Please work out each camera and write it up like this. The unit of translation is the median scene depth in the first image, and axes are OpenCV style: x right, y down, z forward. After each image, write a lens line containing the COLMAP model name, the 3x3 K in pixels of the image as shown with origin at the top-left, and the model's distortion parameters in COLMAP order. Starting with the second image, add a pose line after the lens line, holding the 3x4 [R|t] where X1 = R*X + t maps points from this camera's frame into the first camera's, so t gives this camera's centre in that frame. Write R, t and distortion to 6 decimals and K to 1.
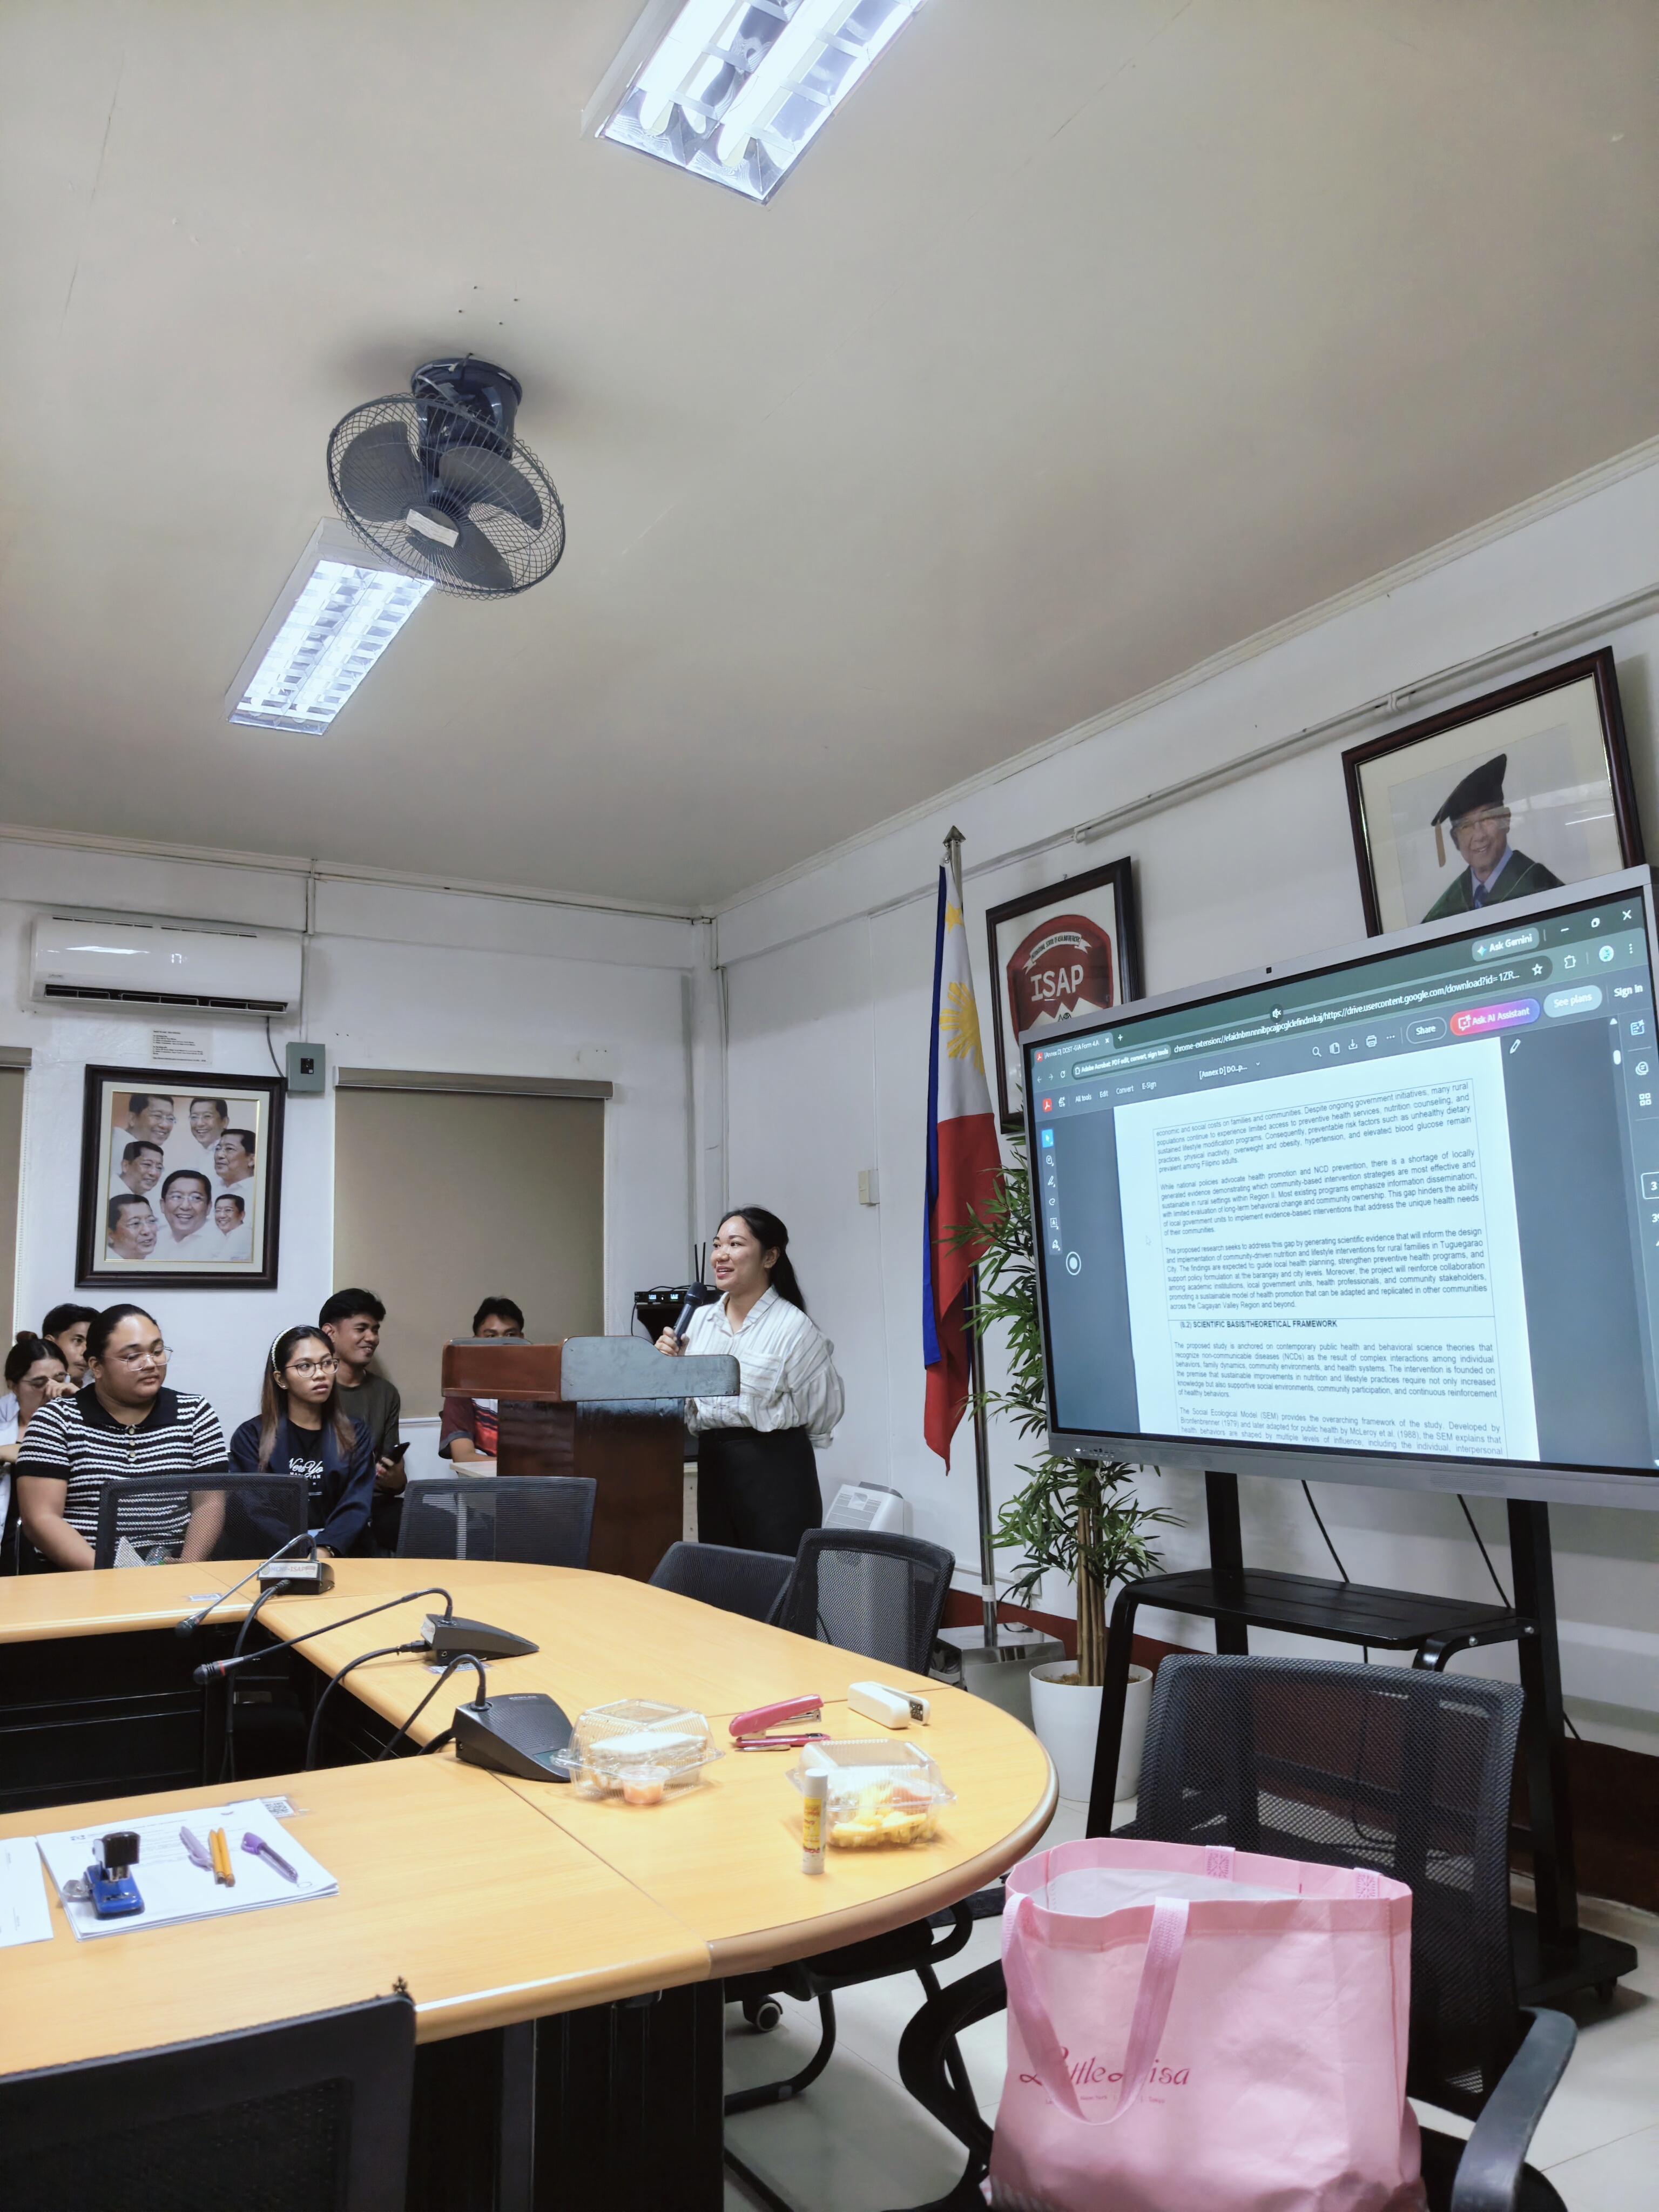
lens RADIAL K [[1678.7, 0, 812.8], [0, 1678.7, 1172.3], [0, 0, 1]] dist [0.109568, -0.212488]
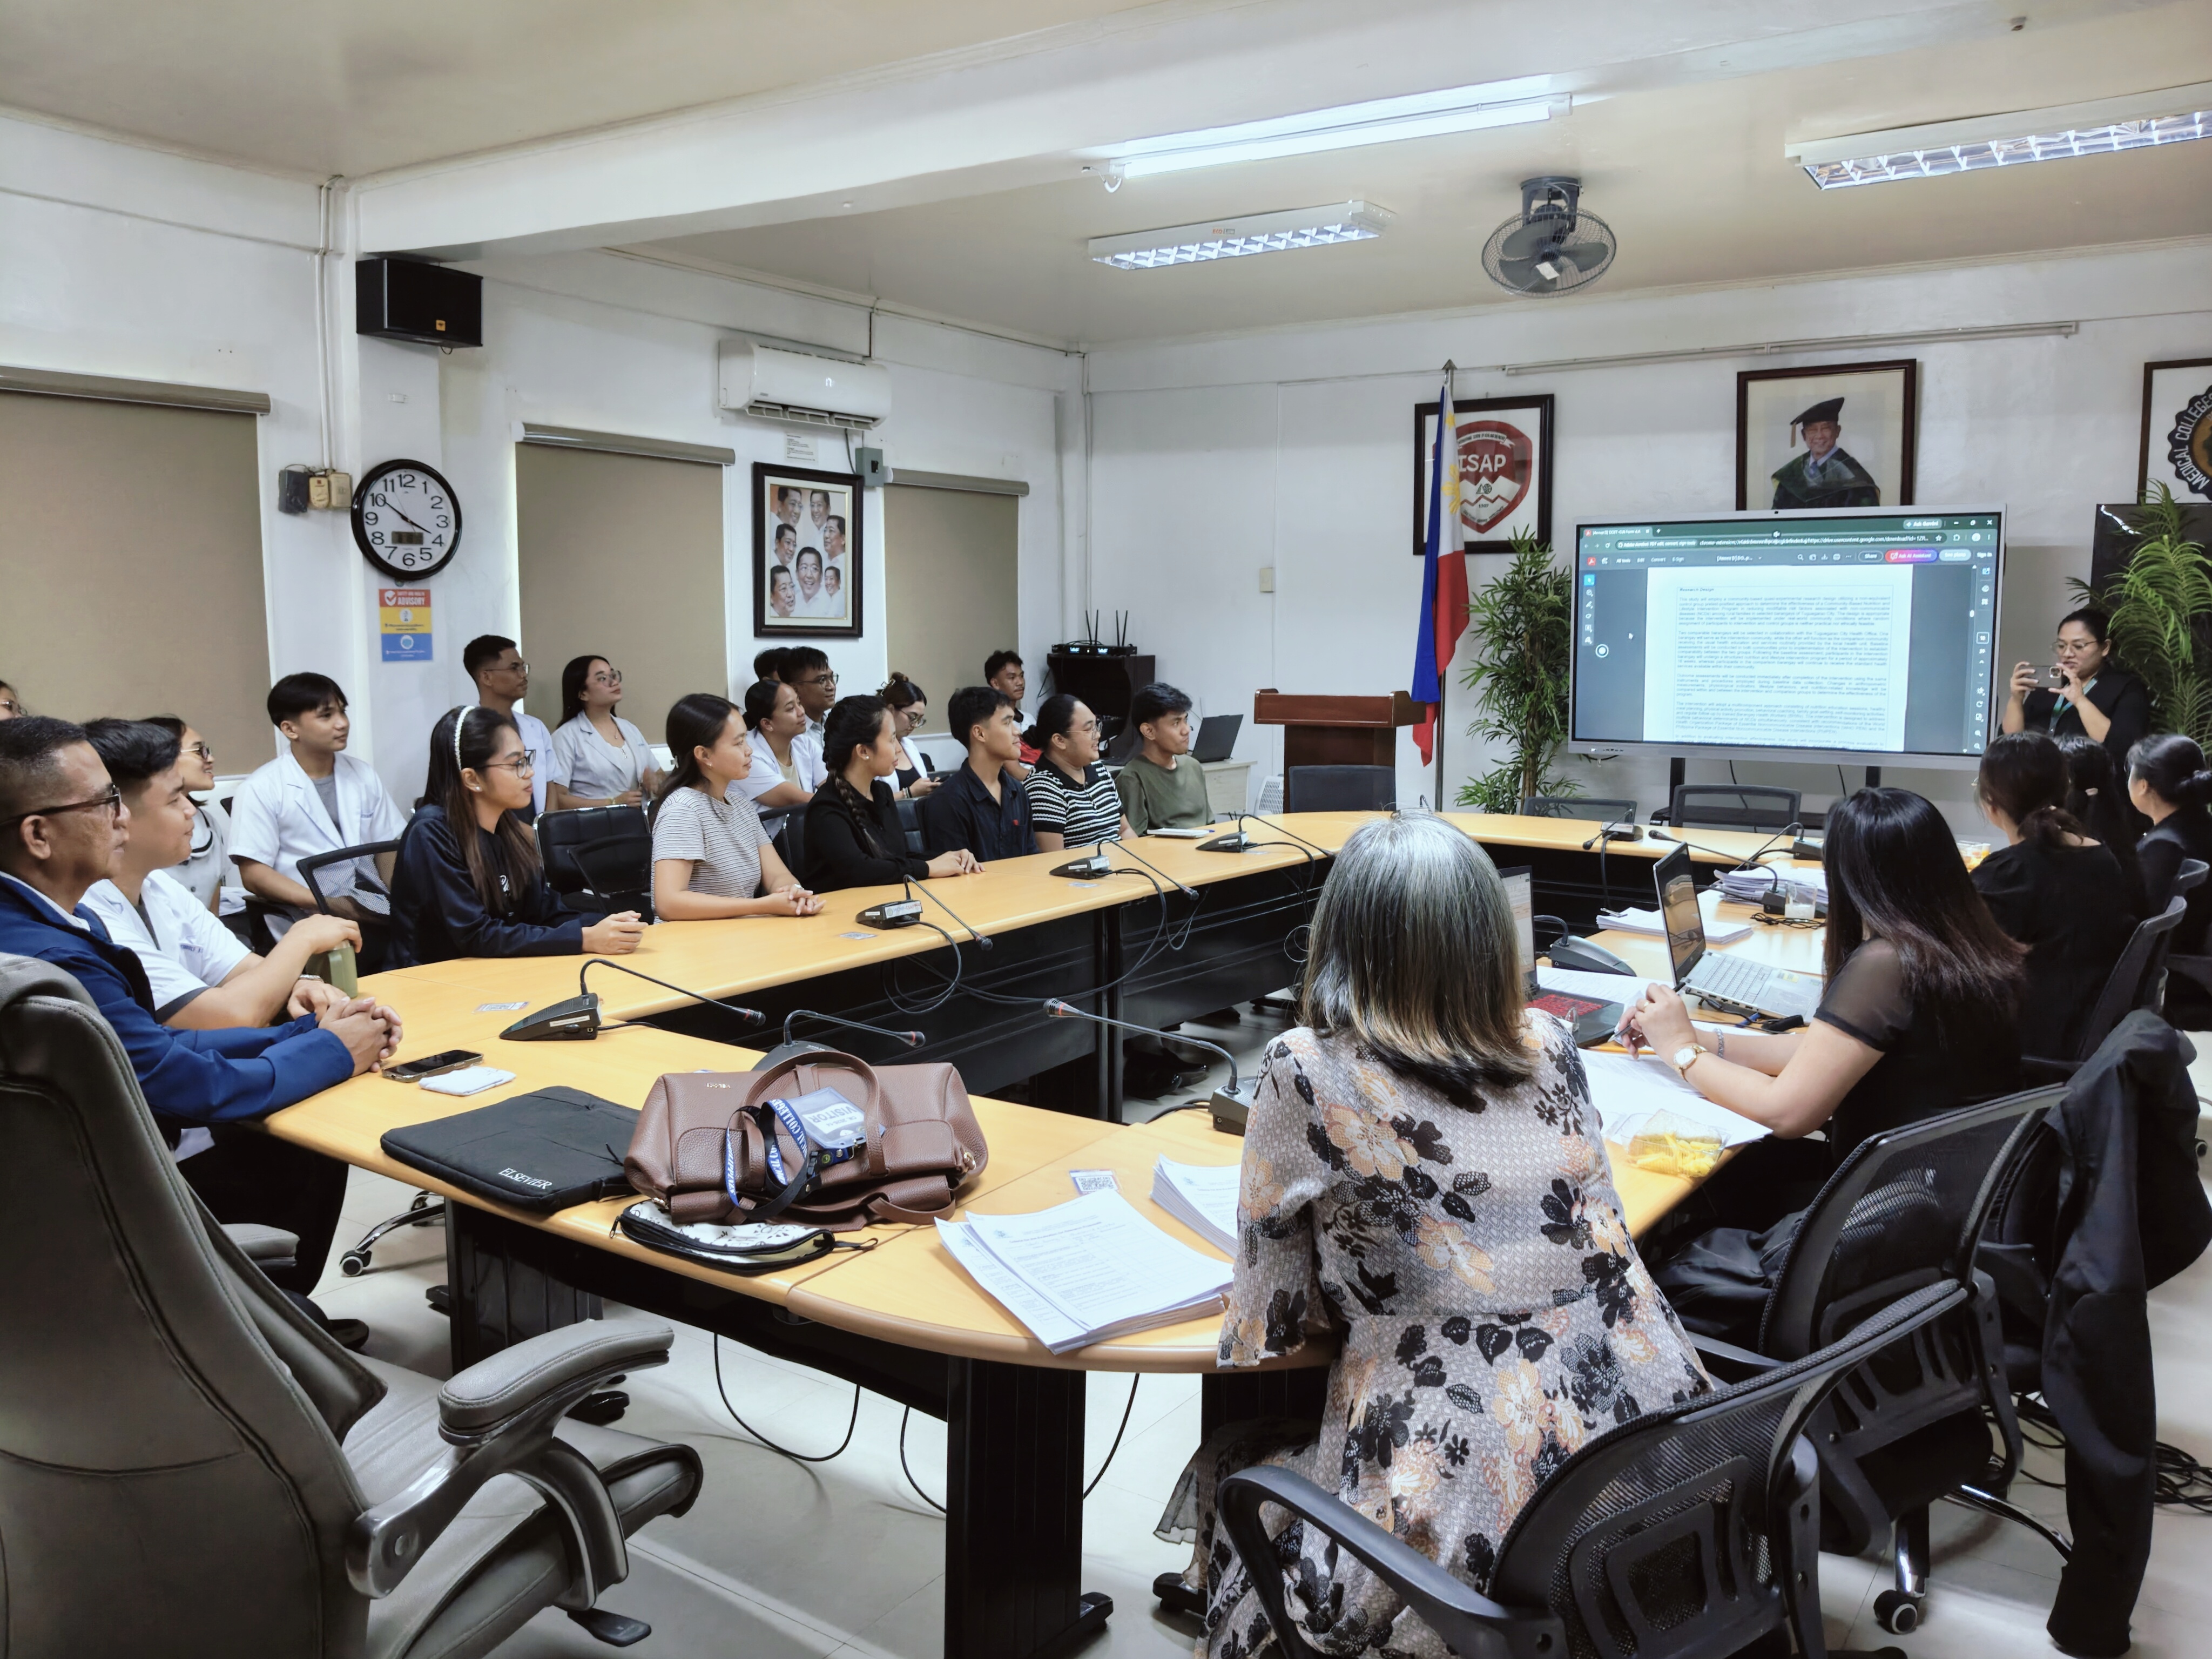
lens RADIAL K [[1704.9, 0, 1095.4], [0, 1704.9, 854.8], [0, 0, 1]] dist [0.035829, -0.126390]
pose [[0.914229, -0.031702, 0.403955, -0.718380], [-0.055538, 0.977722, 0.202423, -0.048662], [-0.401373, -0.207496, 0.892102, -0.311904]]
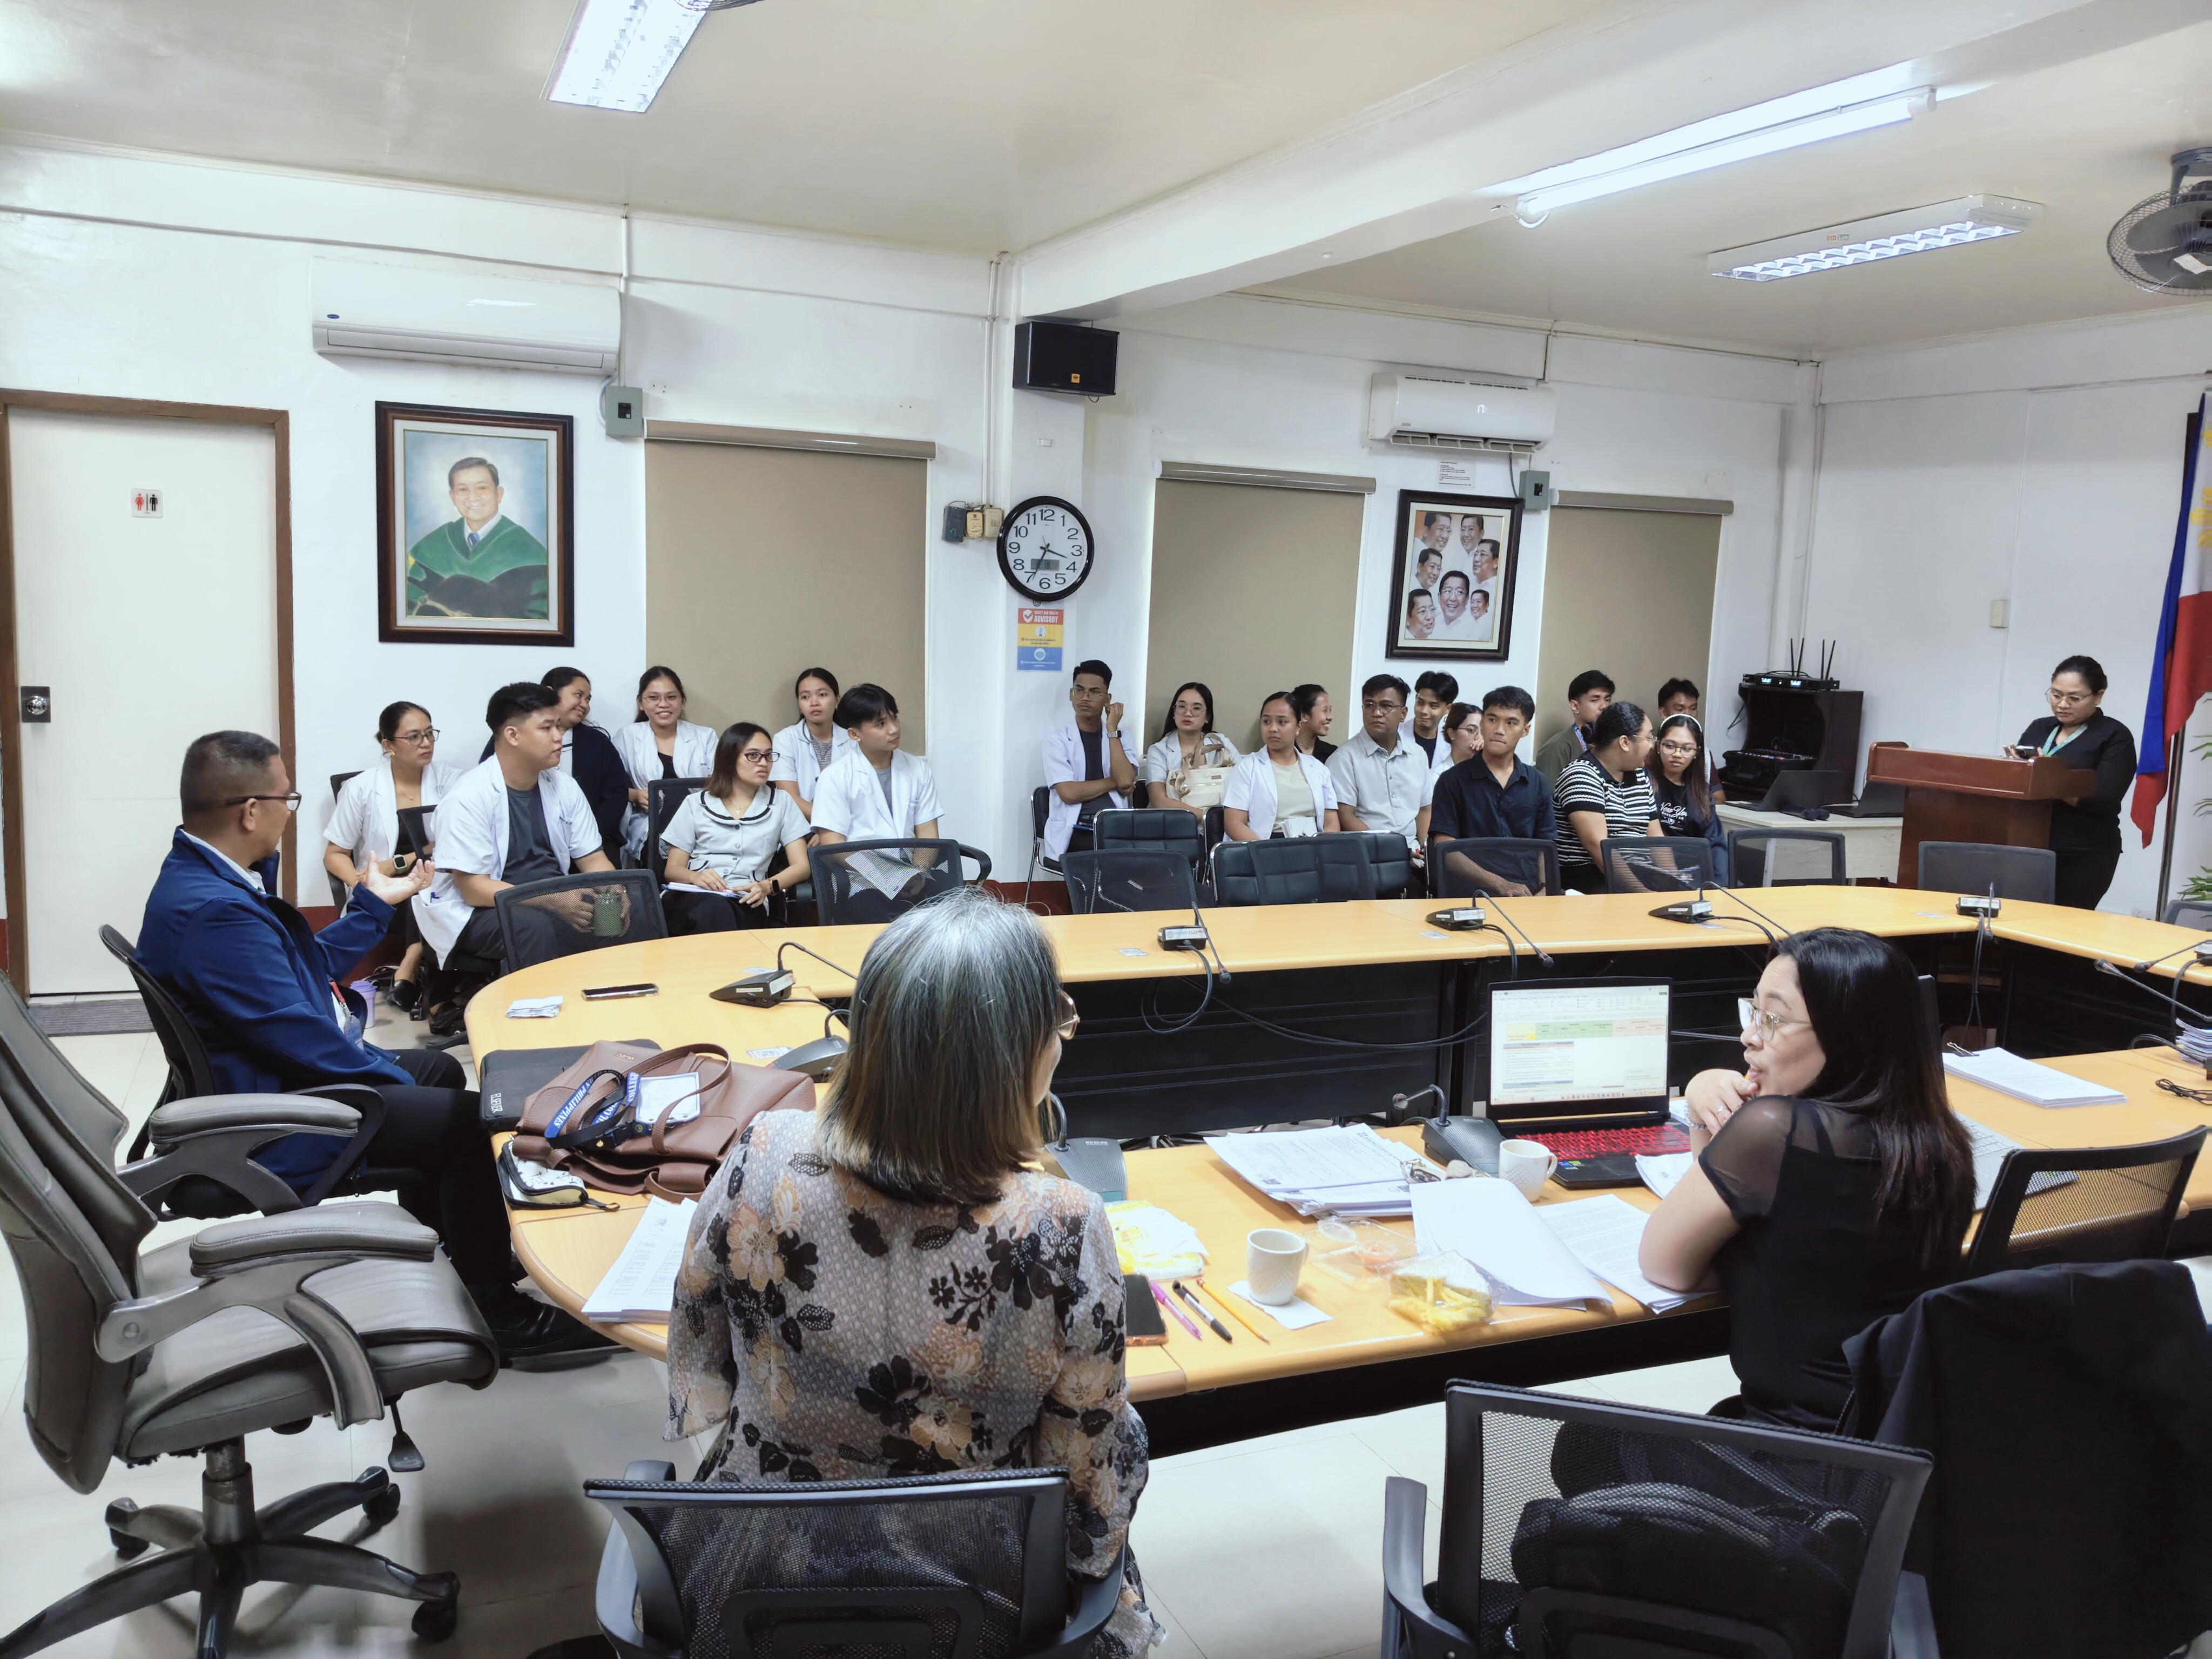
lens RADIAL K [[1678.7, 0, 1106.0], [0, 1678.7, 829.5], [0, 0, 1]] dist [0.109568, -0.212488]
pose [[0.989391, 0.073019, -0.125597, -0.467394], [-0.044093, 0.974662, 0.219295, -0.083191], [0.138427, -0.211430, 0.967541, -0.363267]]
